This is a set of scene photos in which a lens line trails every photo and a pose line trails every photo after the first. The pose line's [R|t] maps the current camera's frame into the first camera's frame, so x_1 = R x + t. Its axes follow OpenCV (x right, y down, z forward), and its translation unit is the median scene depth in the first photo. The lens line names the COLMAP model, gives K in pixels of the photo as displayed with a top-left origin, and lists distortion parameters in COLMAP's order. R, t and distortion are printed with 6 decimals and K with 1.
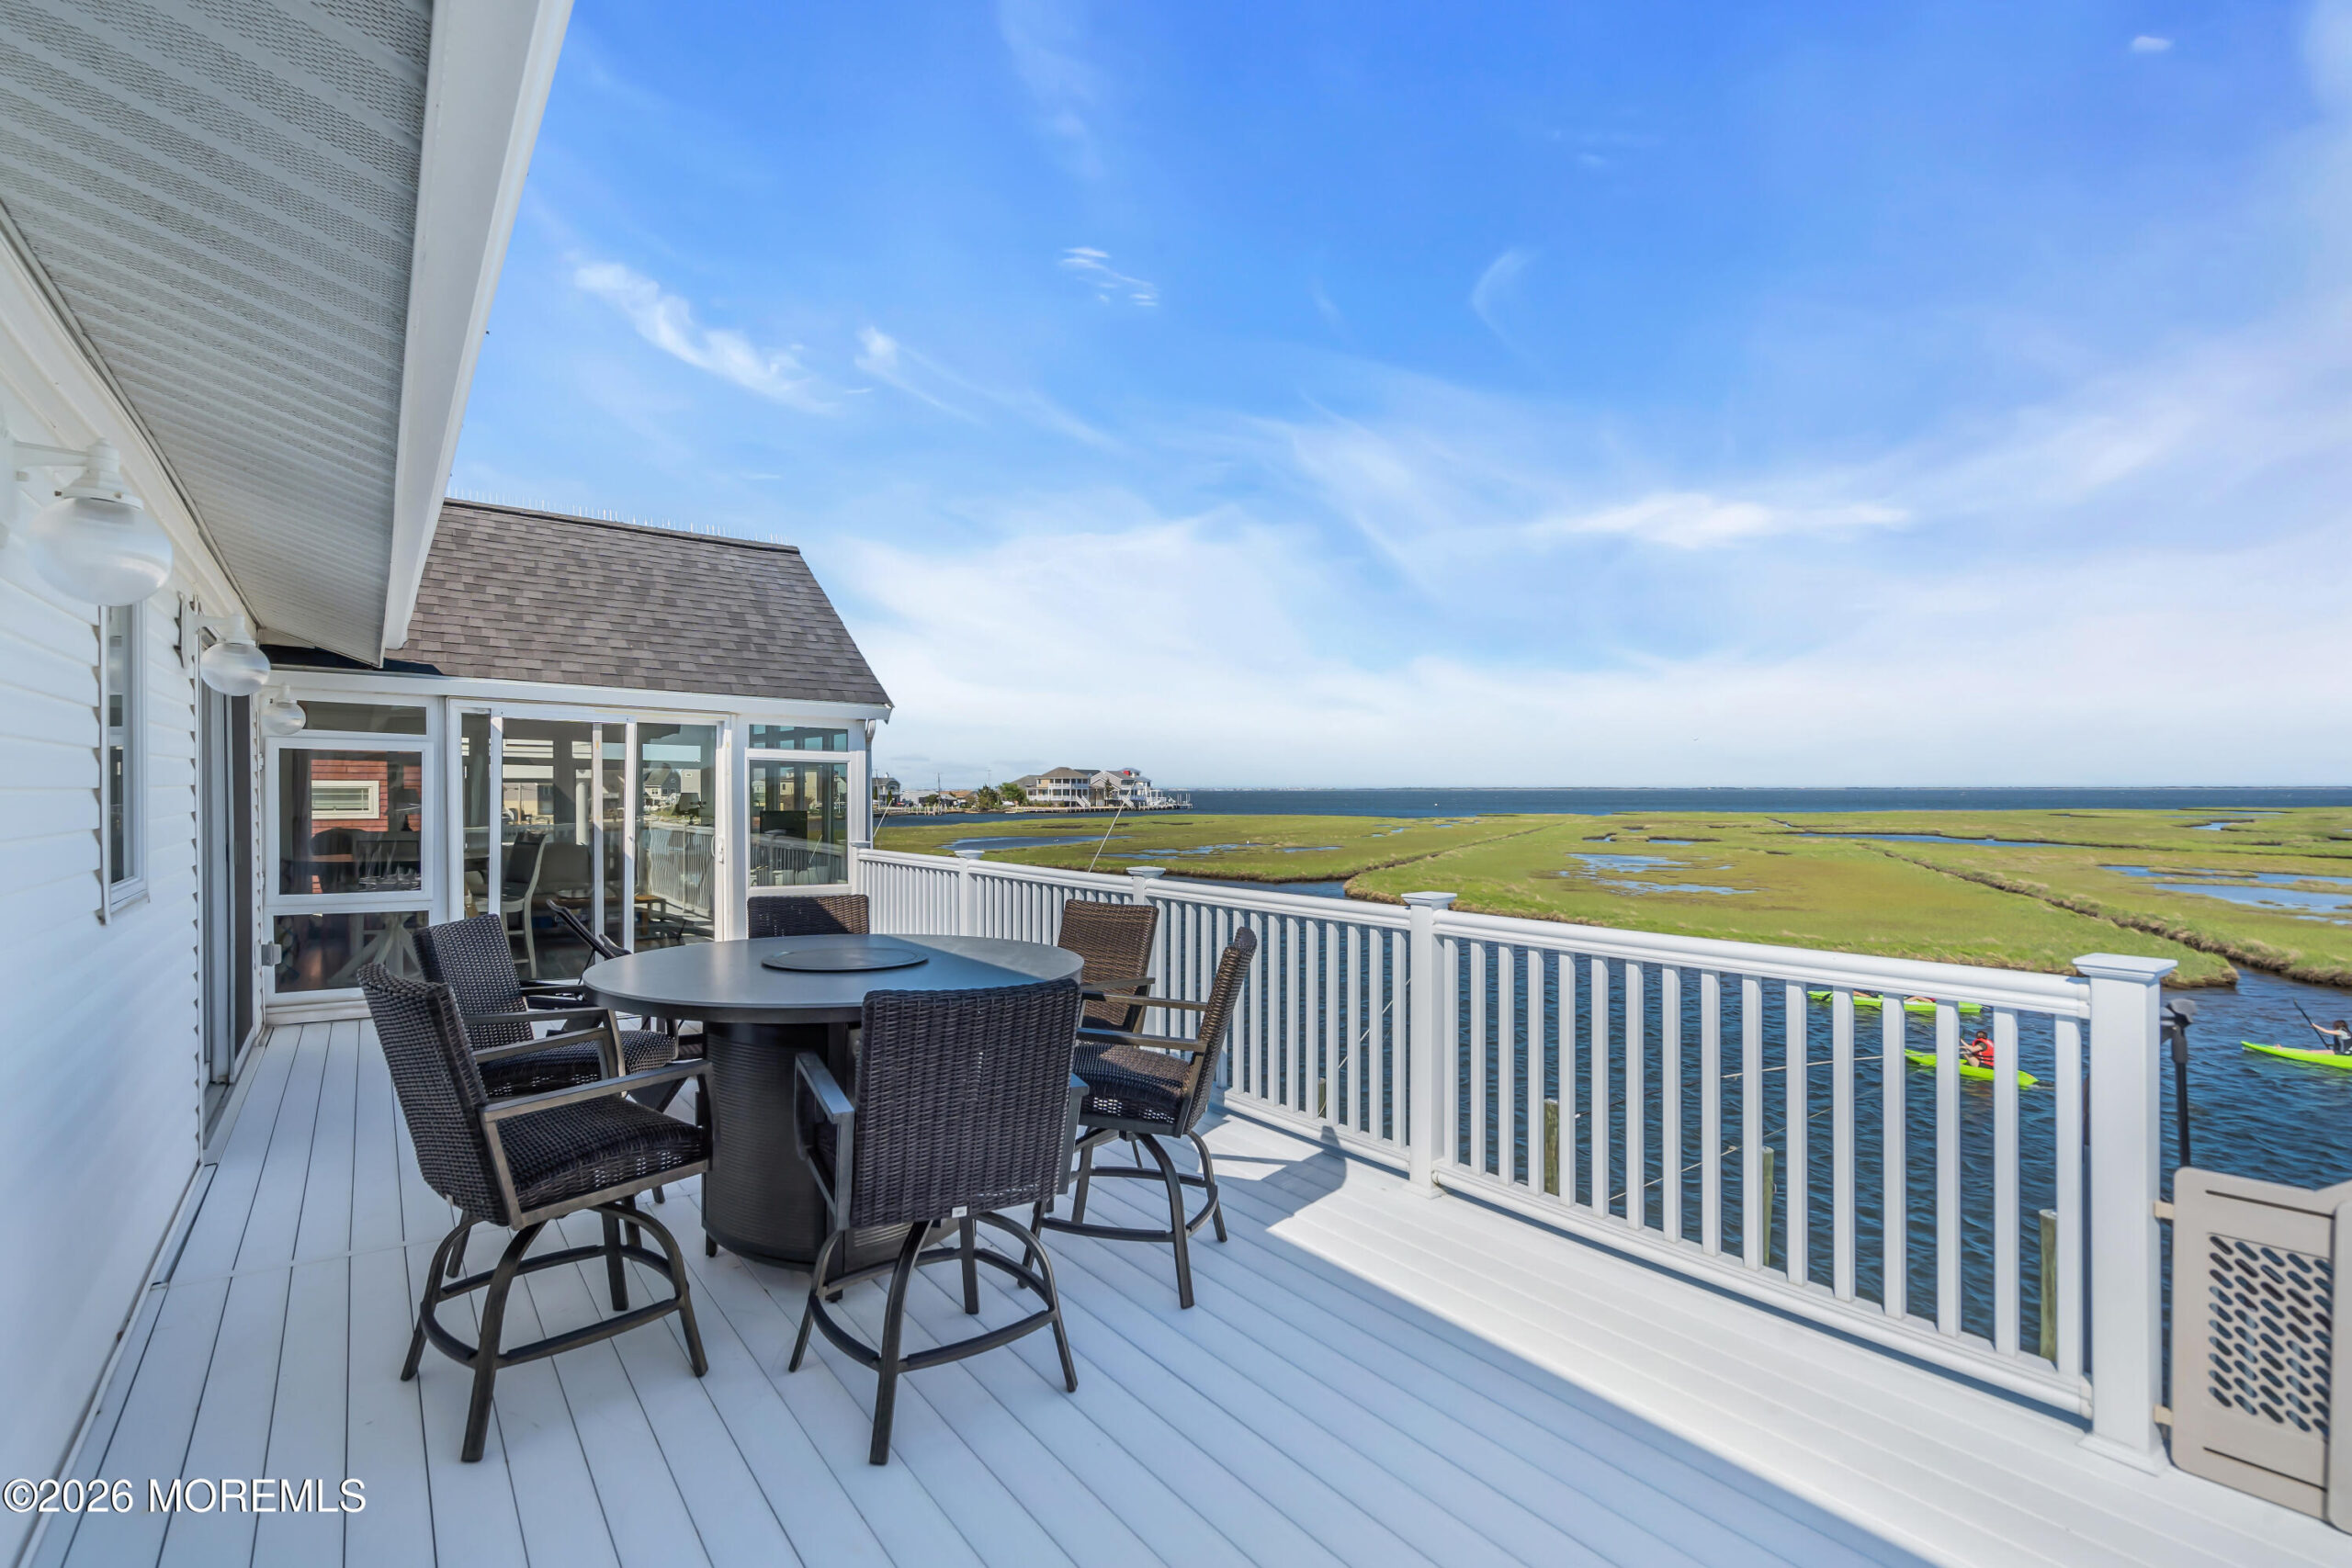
lens RADIAL K [[1102.7, 0, 1163.3], [0, 1102.7, 798.6], [0, 0, 1]] dist [-0.000758, 0.000224]
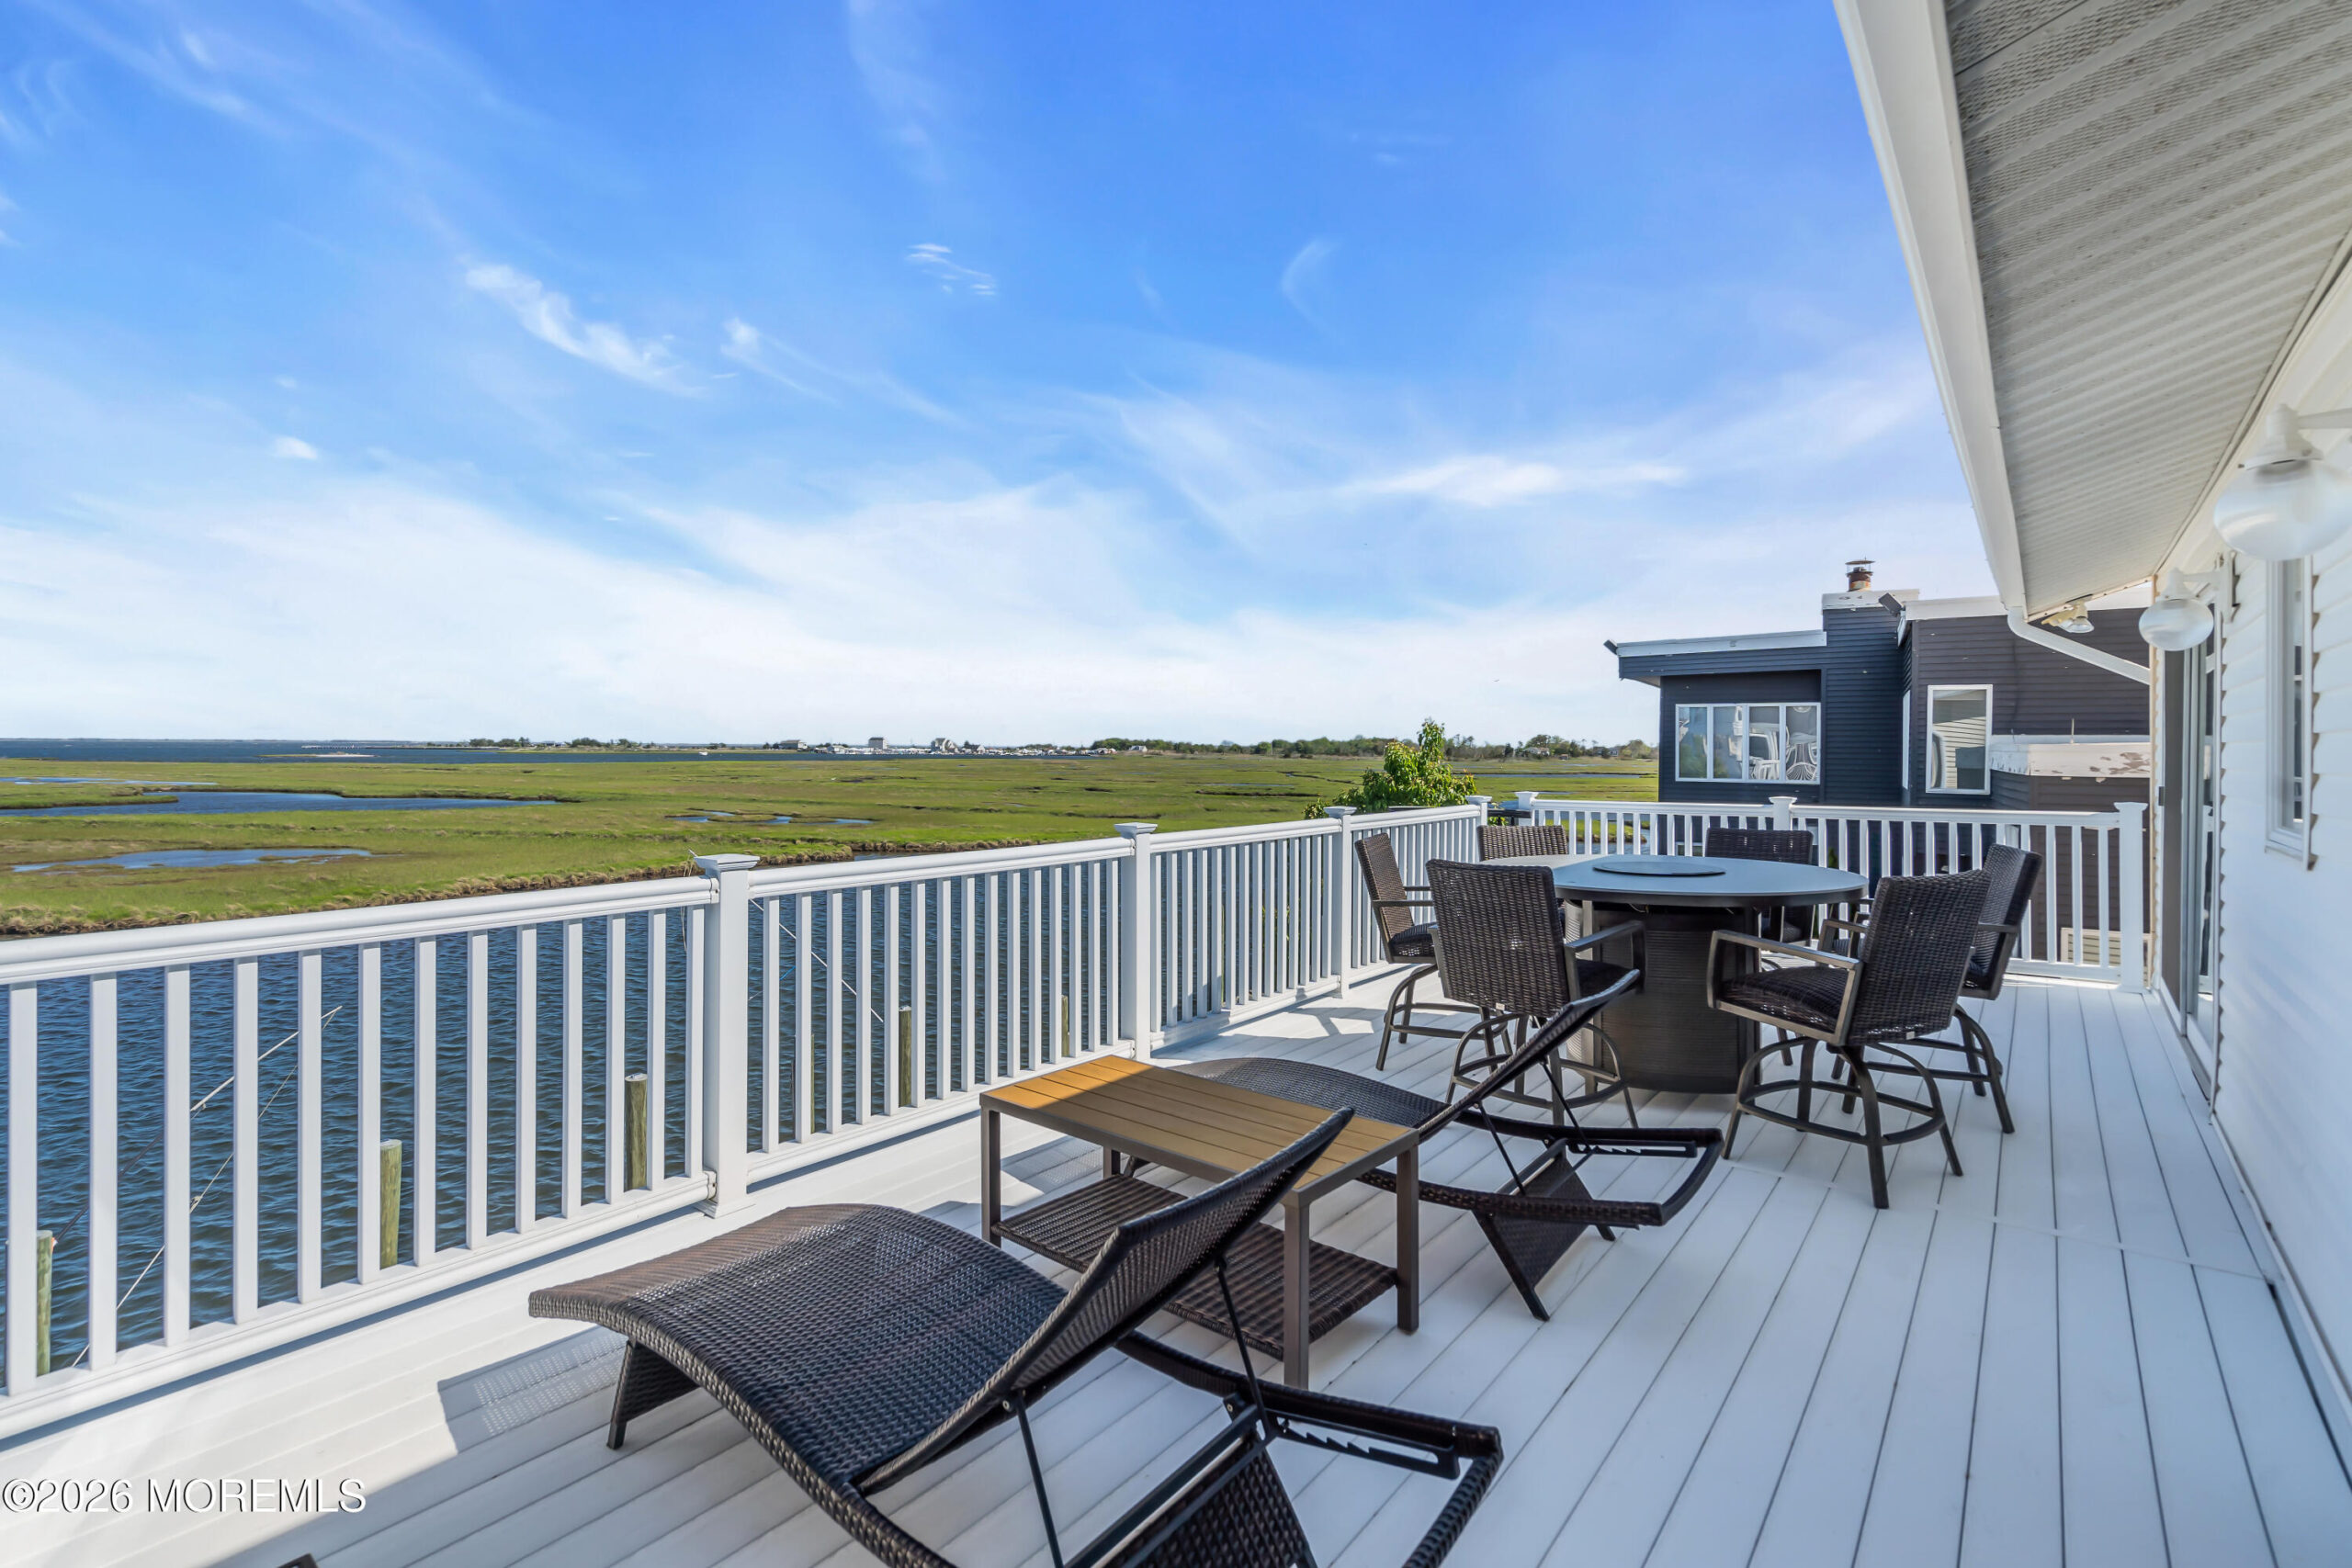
lens RADIAL K [[1073.2, 0, 1183.2], [0, 1073.2, 743.5], [0, 0, 1]] dist [0.000234, -0.000032]
pose [[-0.265951, -0.004245, 0.963977, -0.648544], [-0.004328, 0.999985, 0.003209, -0.002639], [-0.963977, -0.003319, -0.265966, 0.898343]]
